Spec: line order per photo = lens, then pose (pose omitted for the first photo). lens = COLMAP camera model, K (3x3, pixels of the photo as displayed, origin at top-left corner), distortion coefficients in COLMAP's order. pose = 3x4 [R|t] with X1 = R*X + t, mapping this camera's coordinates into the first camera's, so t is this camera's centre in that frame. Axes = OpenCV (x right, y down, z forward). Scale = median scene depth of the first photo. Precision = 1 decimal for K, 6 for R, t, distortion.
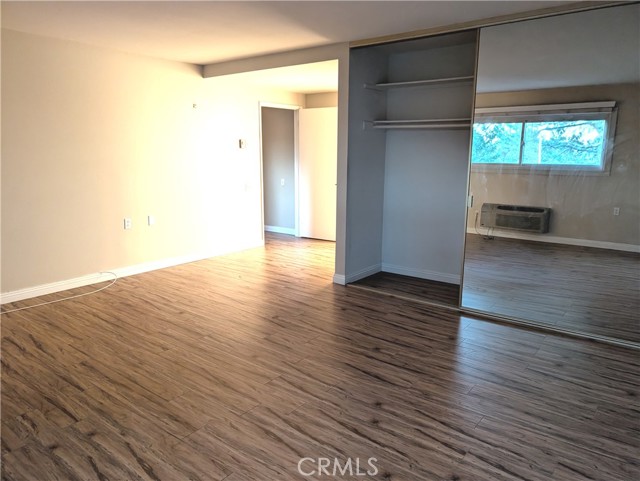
lens RADIAL K [[461.1, 0, 318.1], [0, 461.1, 242.2], [0, 0, 1]] dist [0.021713, -0.016857]
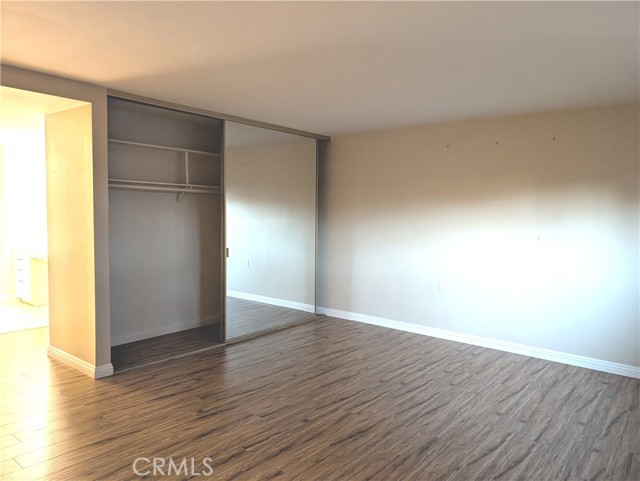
lens RADIAL K [[461.1, 0, 318.5], [0, 461.1, 240.2], [0, 0, 1]] dist [0.021713, -0.016857]
pose [[0.034784, -0.074025, 0.996650, -1.073239], [0.177607, 0.981837, 0.066726, -0.191668], [-0.983487, 0.174691, 0.047300, 0.834675]]
